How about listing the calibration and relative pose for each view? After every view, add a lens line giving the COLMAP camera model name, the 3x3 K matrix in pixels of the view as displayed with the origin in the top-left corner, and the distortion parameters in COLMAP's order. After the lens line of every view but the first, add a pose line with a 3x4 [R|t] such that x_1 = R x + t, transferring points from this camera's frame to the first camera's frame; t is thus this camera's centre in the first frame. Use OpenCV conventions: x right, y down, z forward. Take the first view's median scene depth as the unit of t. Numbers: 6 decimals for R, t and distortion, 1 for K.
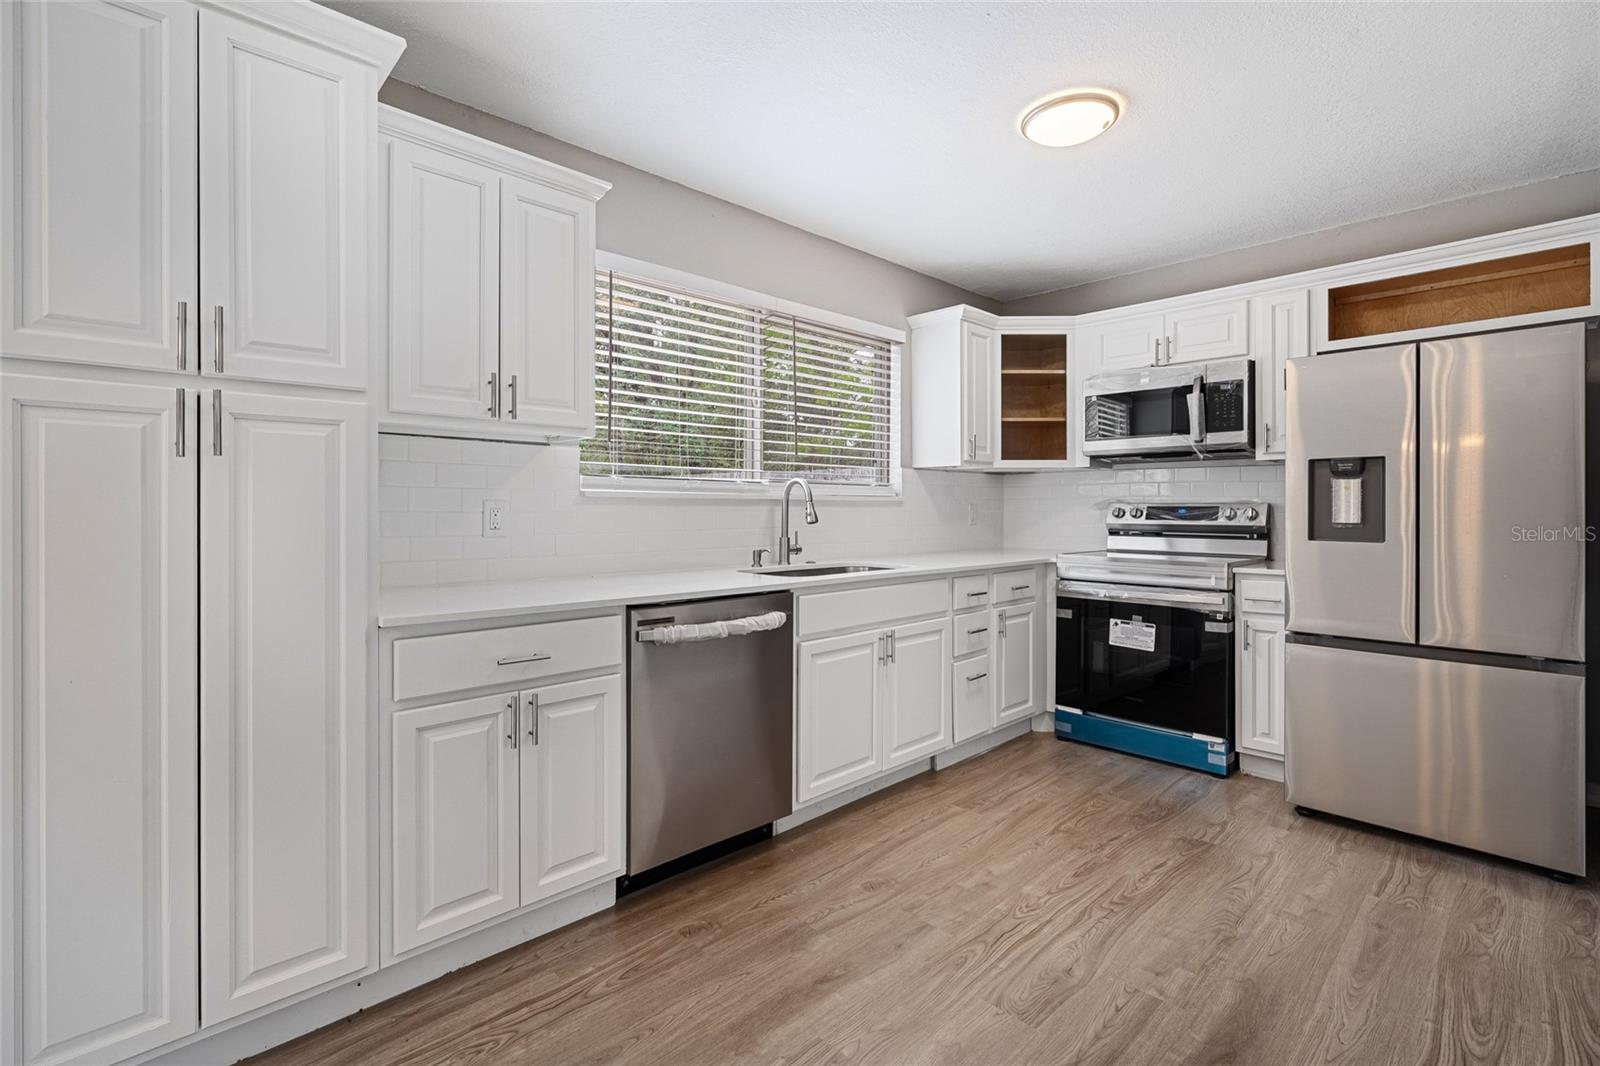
lens RADIAL K [[722.0, 0, 808.4], [0, 722.0, 506.4], [0, 0, 1]] dist [-0.009407, 0.000728]
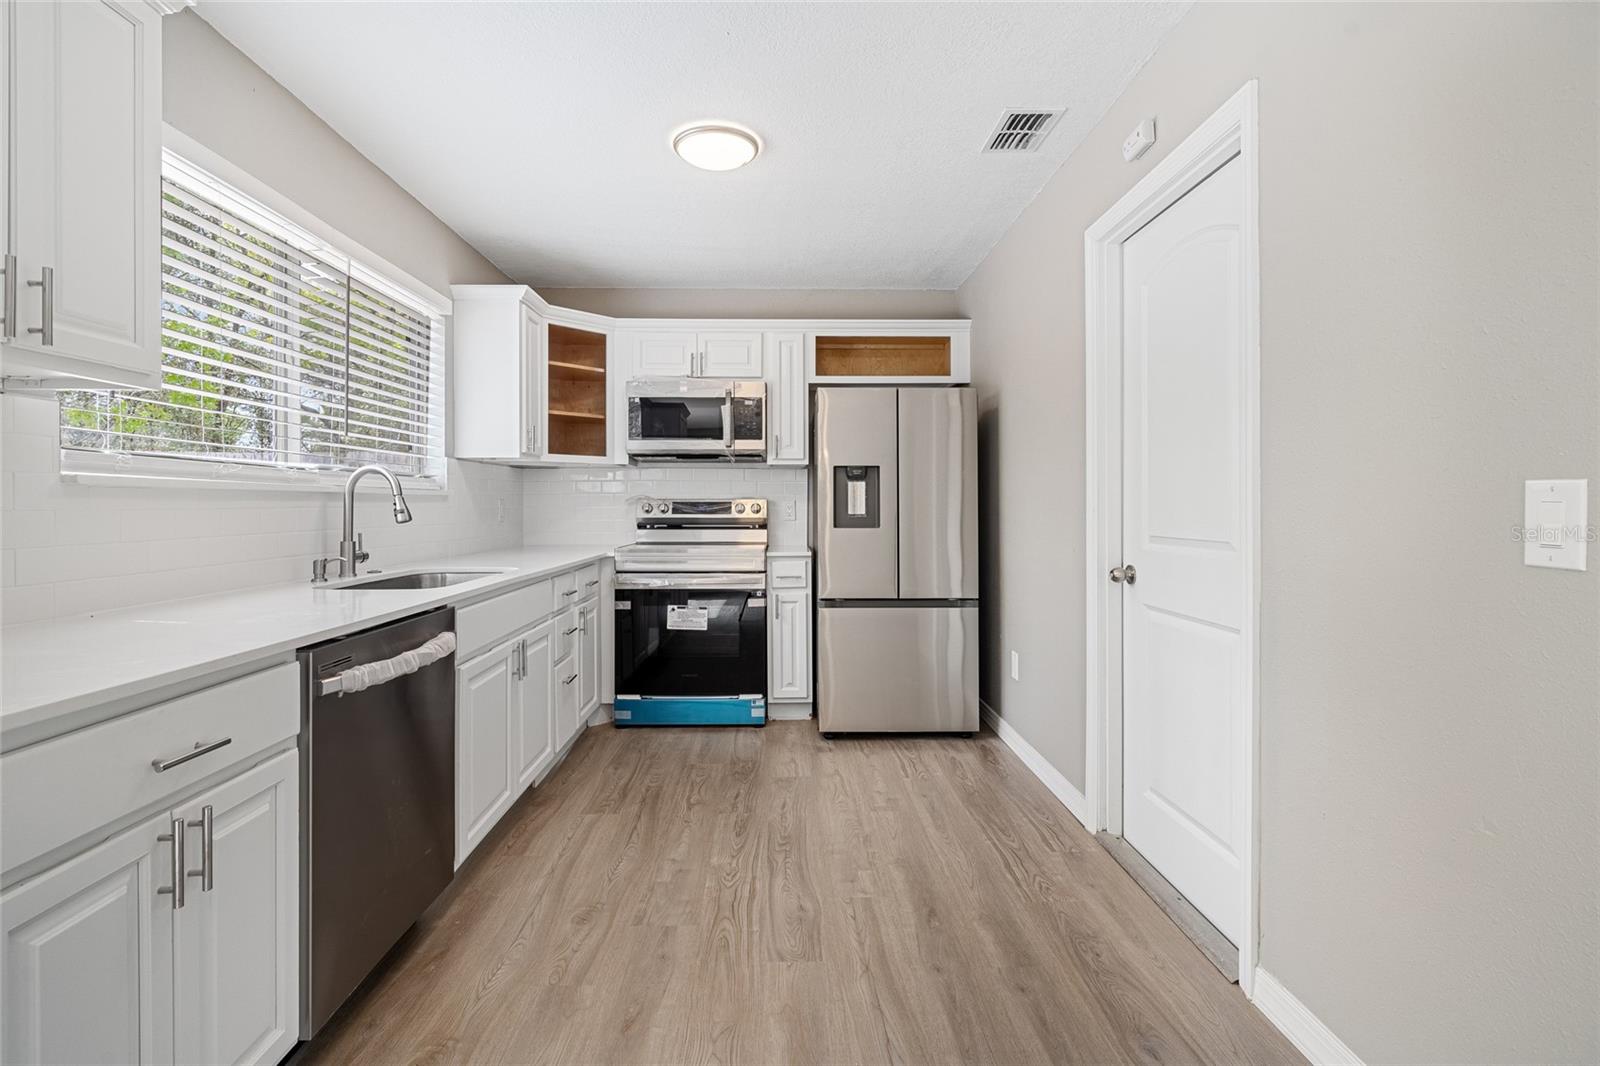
lens RADIAL K [[730.9, 0, 785.9], [0, 730.9, 502.7], [0, 0, 1]] dist [-0.009913, 0.000488]
pose [[0.685270, 0.000256, 0.728289, -0.282124], [-0.000460, 1.000000, 0.000082, 0.001207], [-0.728289, -0.000391, 0.685270, 0.127186]]
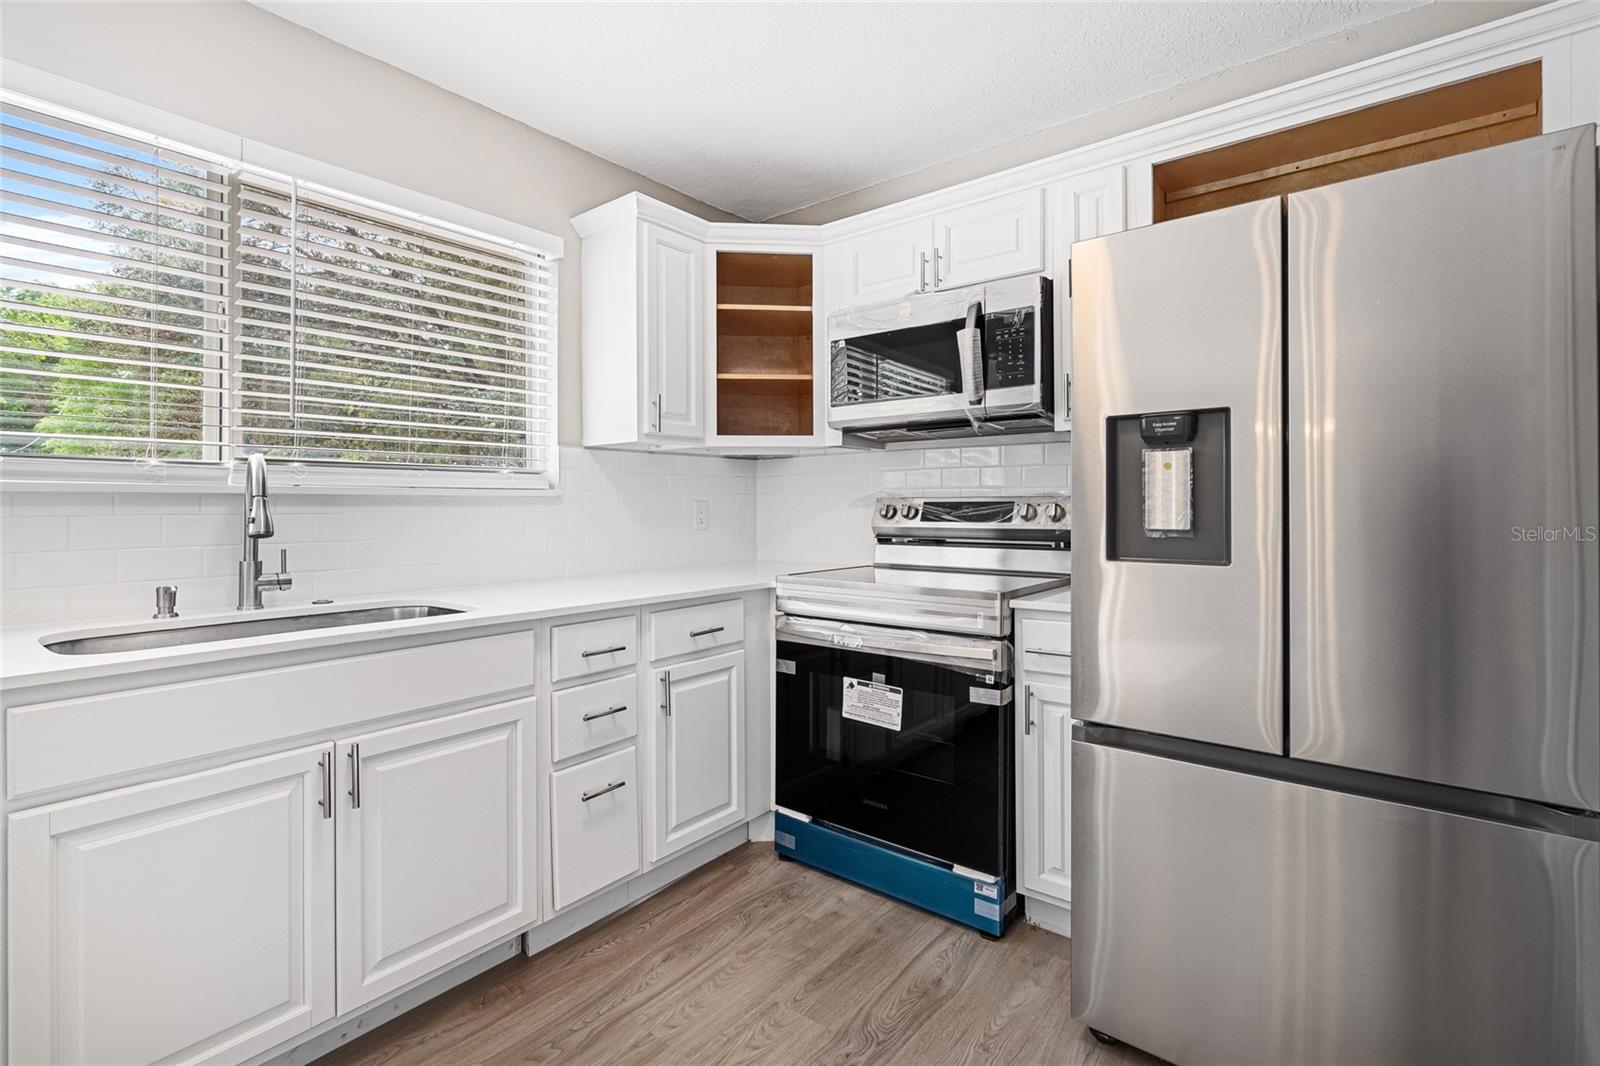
lens RADIAL K [[721.9, 0, 801.3], [0, 721.9, 504.9], [0, 0, 1]] dist [-0.012024, 0.000920]
pose [[0.992183, -0.006444, 0.124627, 0.327503], [0.006364, 0.999979, 0.001038, 0.001436], [-0.124632, -0.000237, 0.992203, 0.396508]]
